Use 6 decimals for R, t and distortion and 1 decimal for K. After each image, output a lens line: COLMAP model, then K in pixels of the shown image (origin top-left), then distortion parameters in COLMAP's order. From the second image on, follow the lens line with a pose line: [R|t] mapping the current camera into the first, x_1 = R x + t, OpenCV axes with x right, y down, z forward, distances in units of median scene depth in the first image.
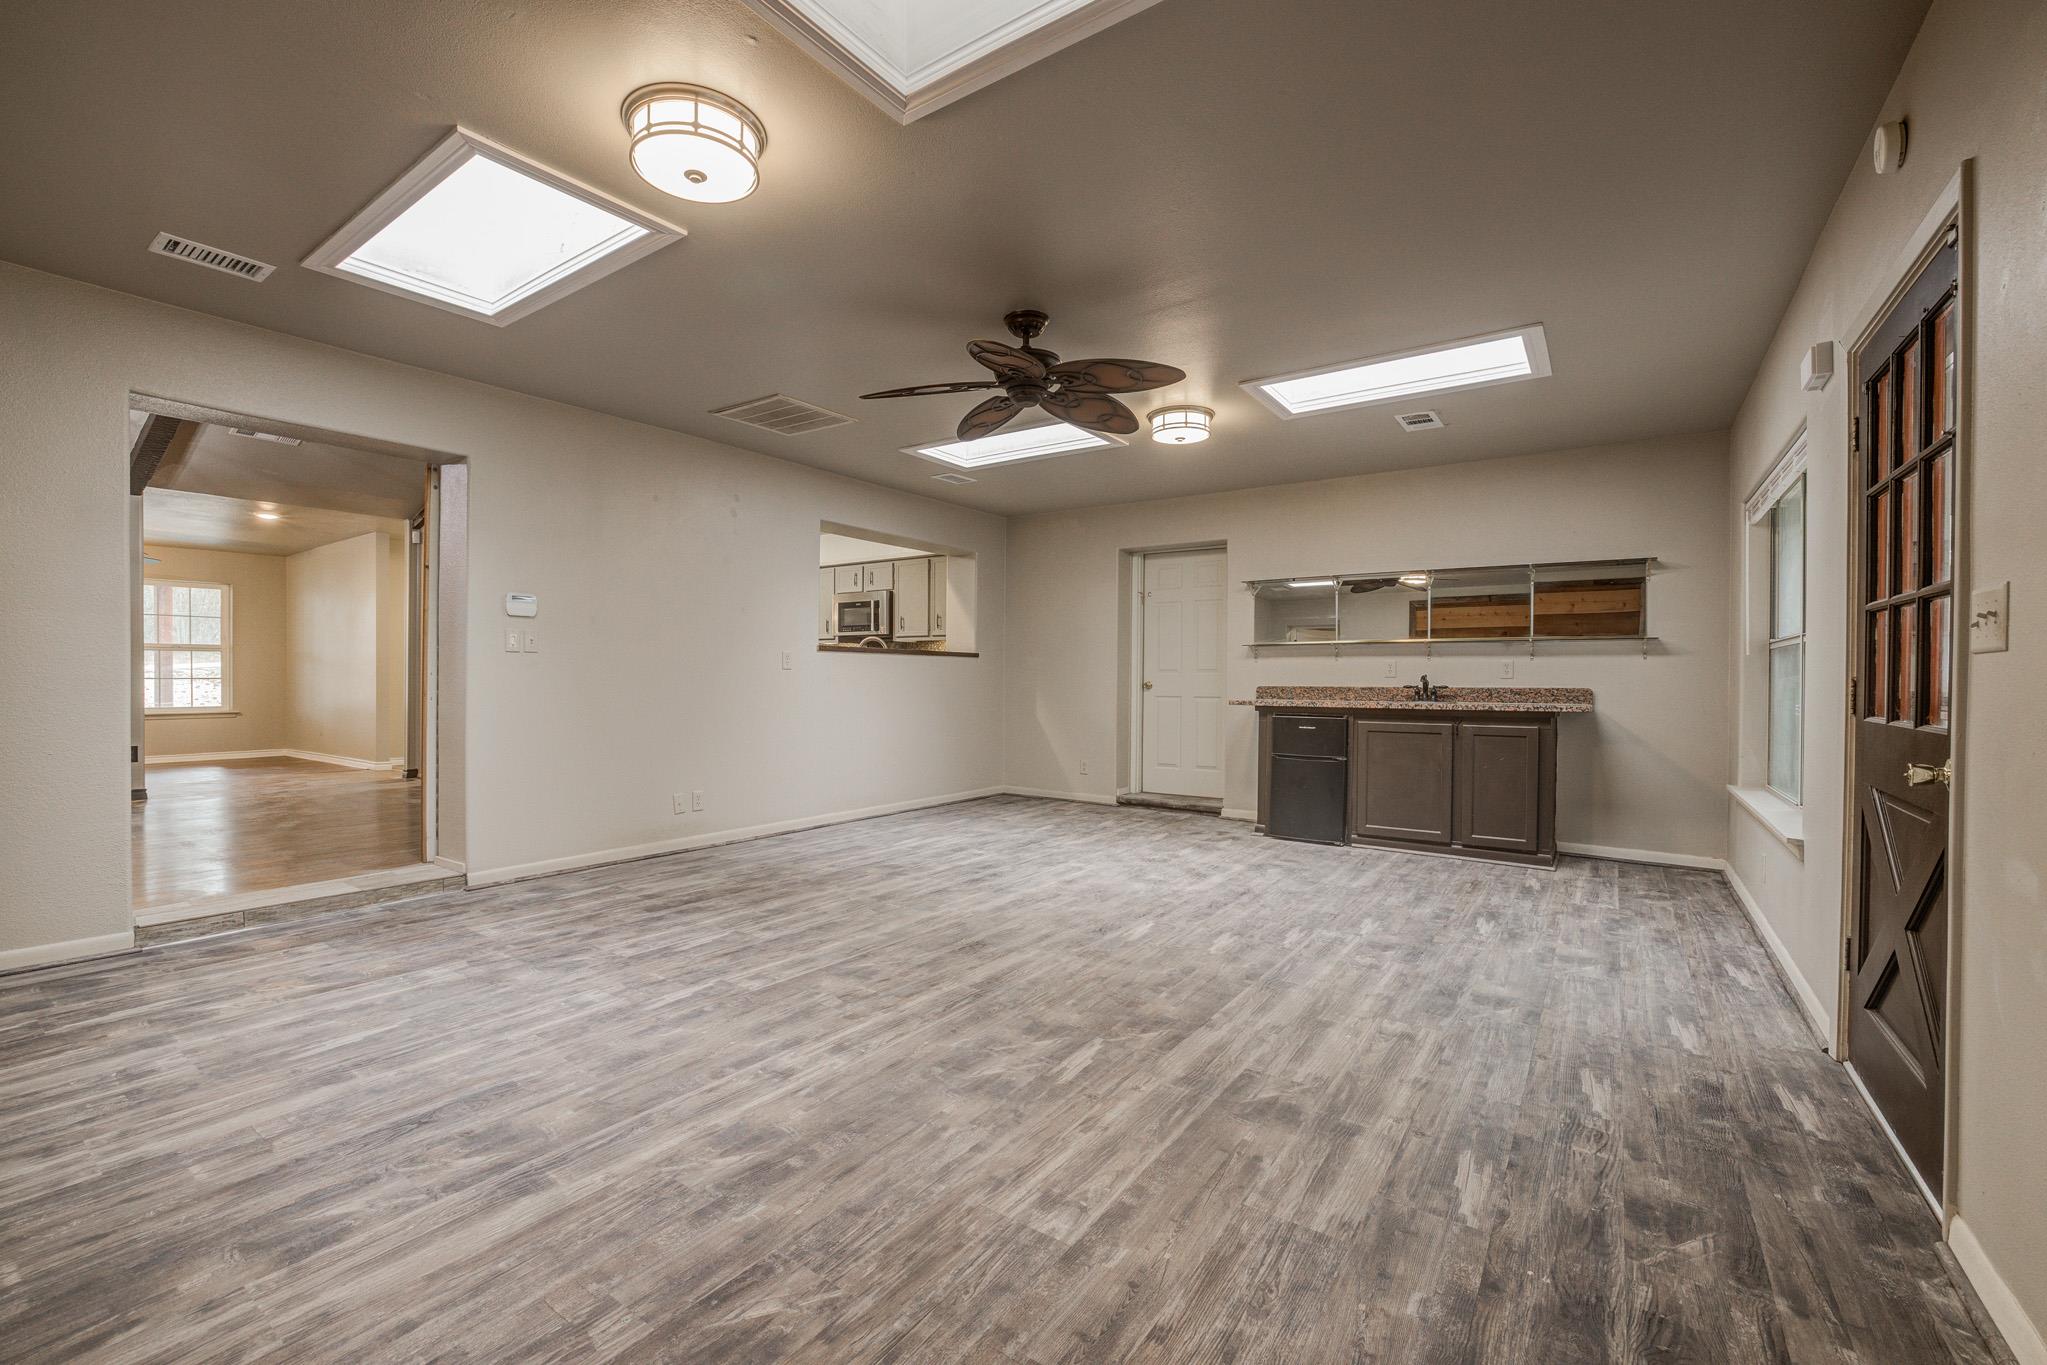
lens RADIAL K [[868.2, 0, 1018.4], [0, 868.2, 687.5], [0, 0, 1]] dist [-0.040771, 0.011156]
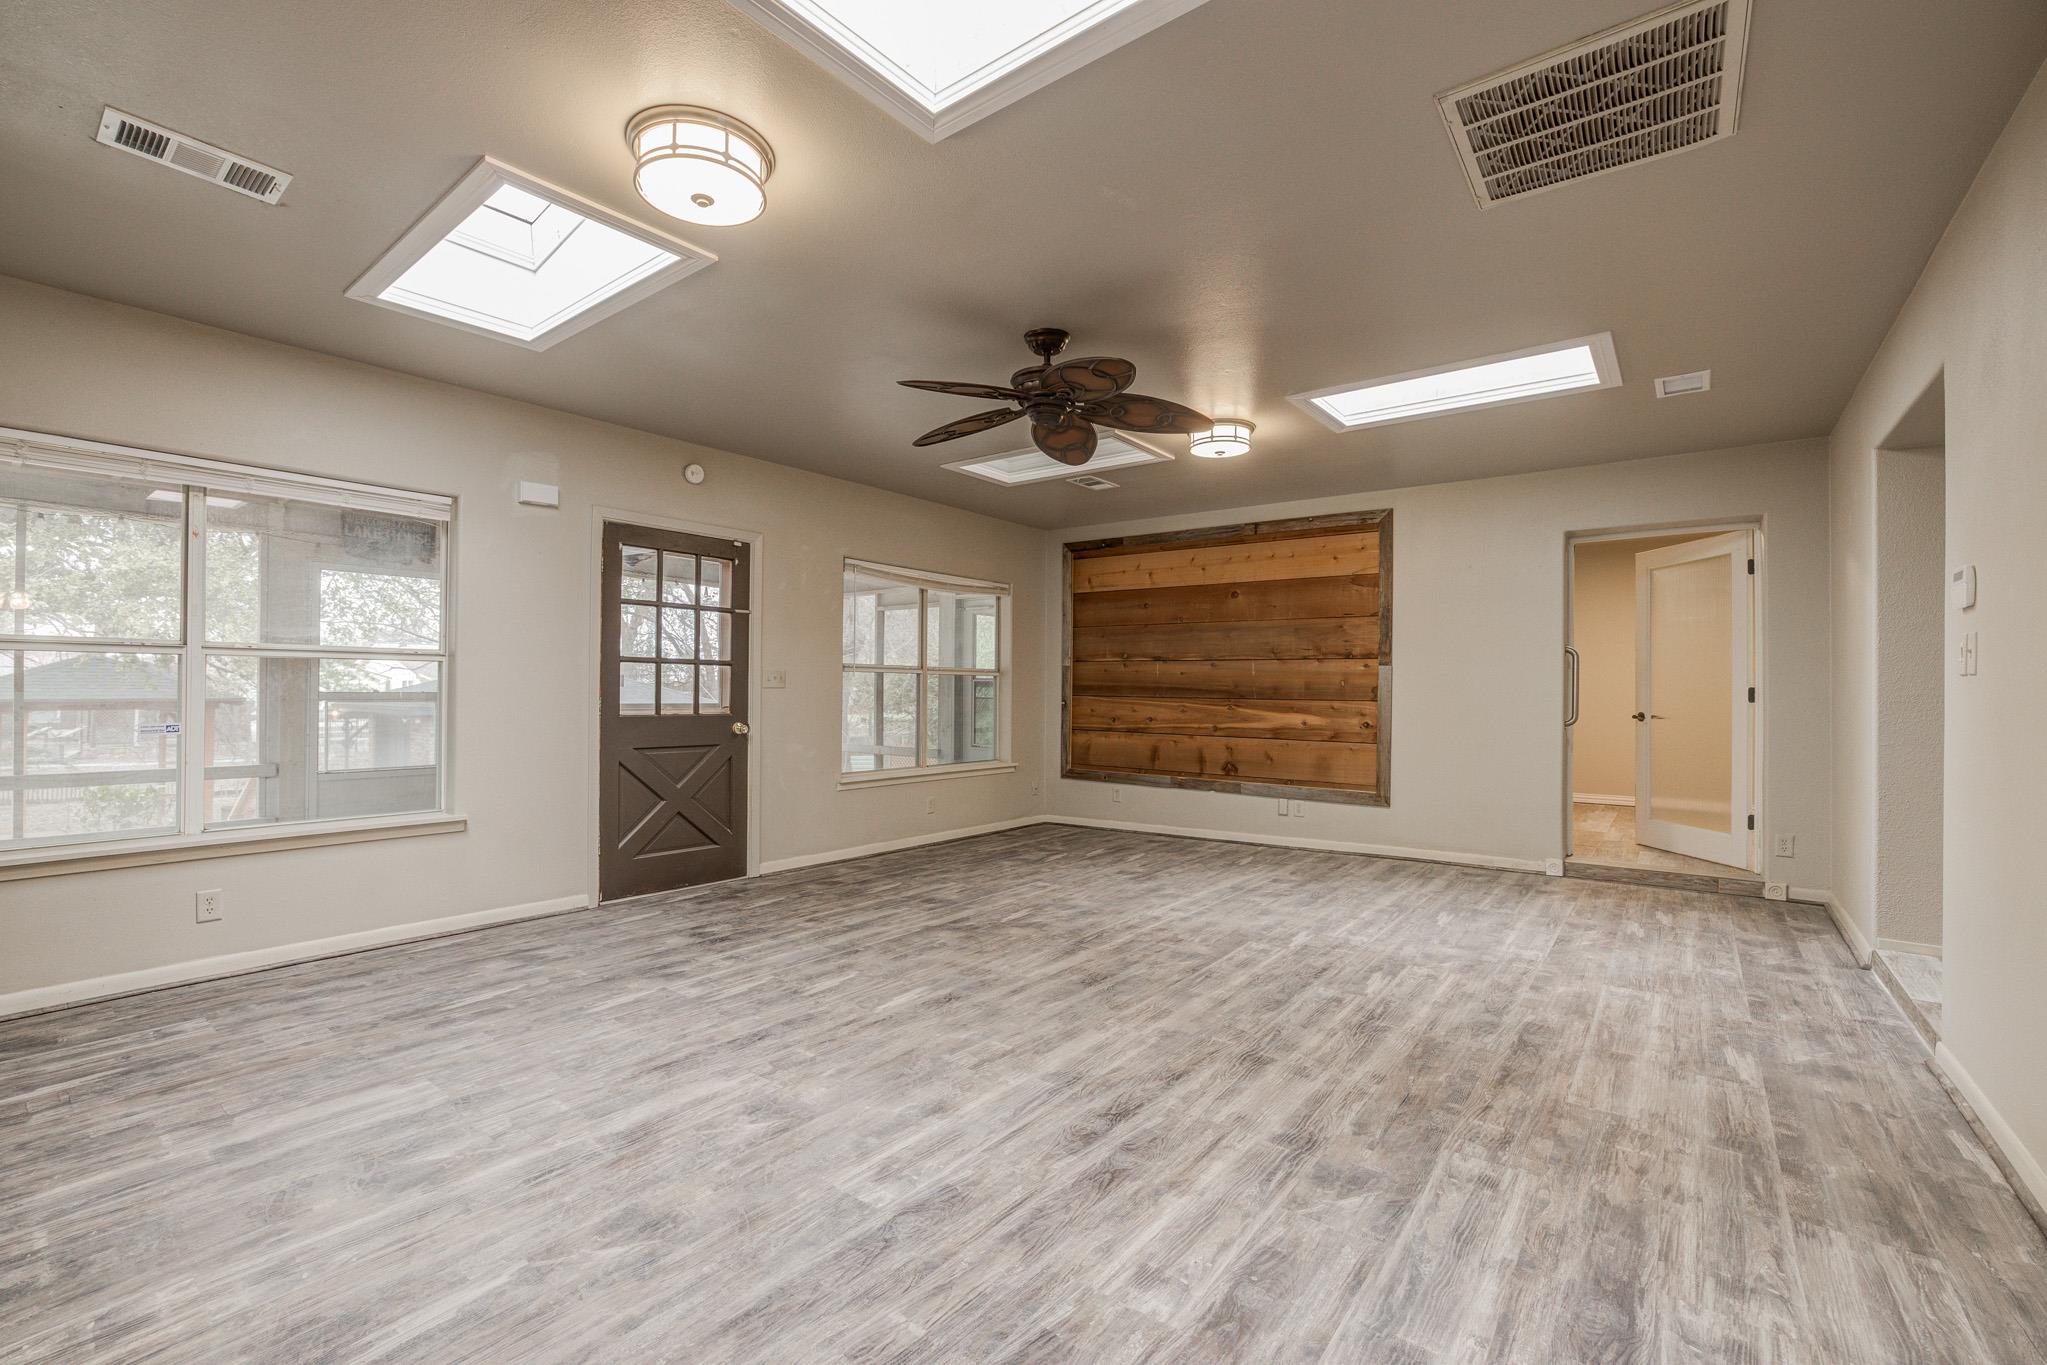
lens RADIAL K [[868.2, 0, 1017.0], [0, 868.2, 681.0], [0, 0, 1]] dist [-0.040771, 0.011156]
pose [[-0.998110, -0.013643, 0.059918, -0.022539], [-0.013718, 0.999906, -0.000834, -0.042028], [-0.059901, -0.001655, -0.998203, 2.243878]]
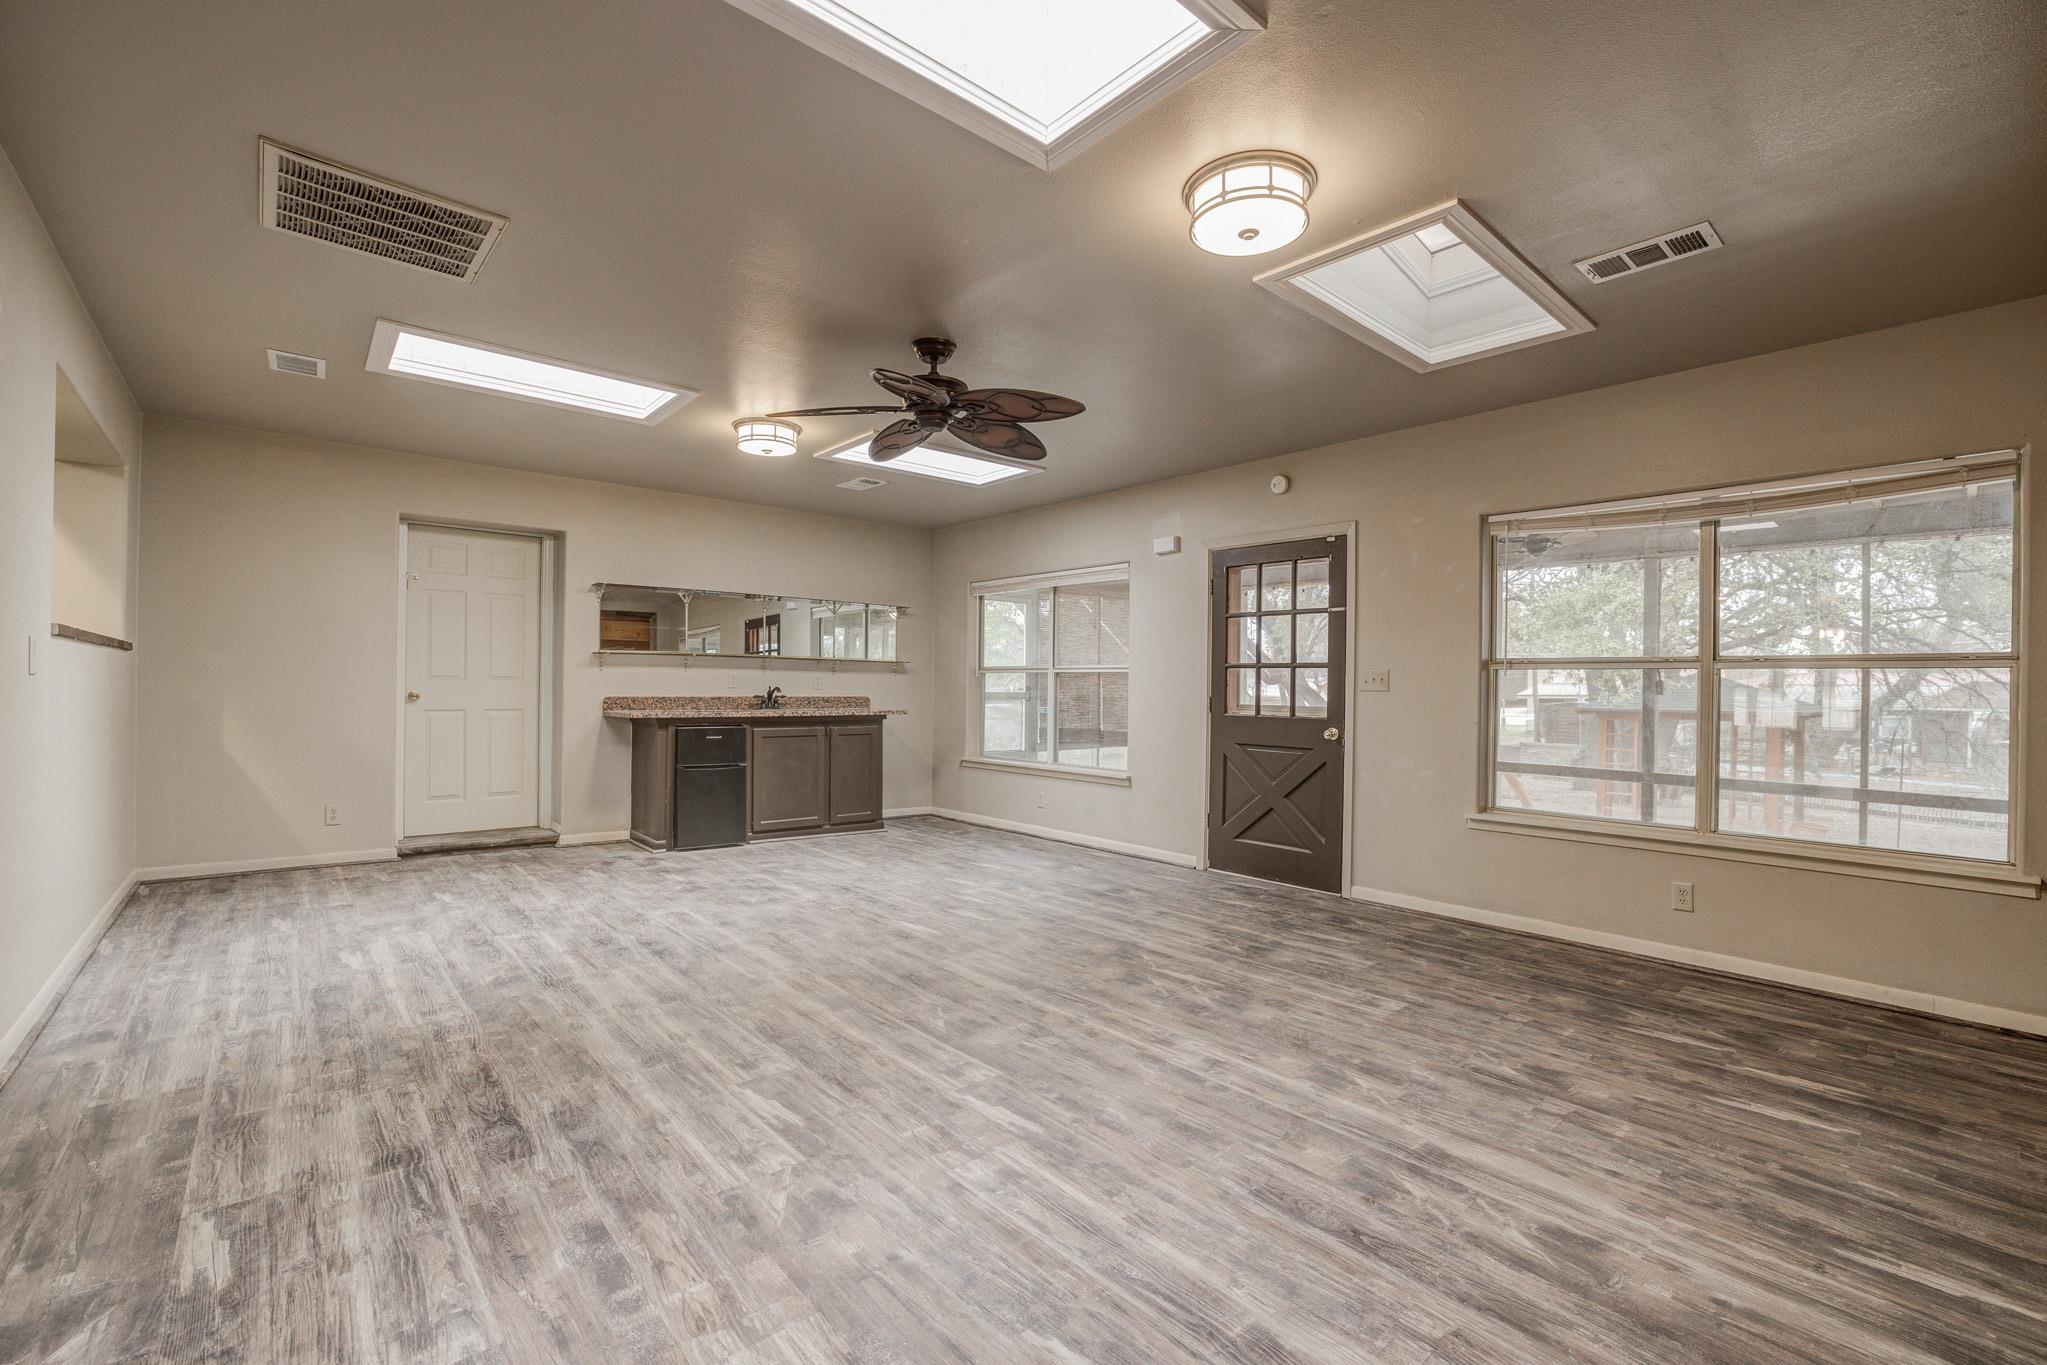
lens RADIAL K [[868.2, 0, 1015.0], [0, 868.2, 682.3], [0, 0, 1]] dist [-0.040771, 0.011156]
pose [[0.244716, 0.004465, 0.969584, -1.081843], [-0.002667, 0.999989, -0.003932, -0.030196], [-0.969591, -0.001623, 0.244725, 0.744919]]
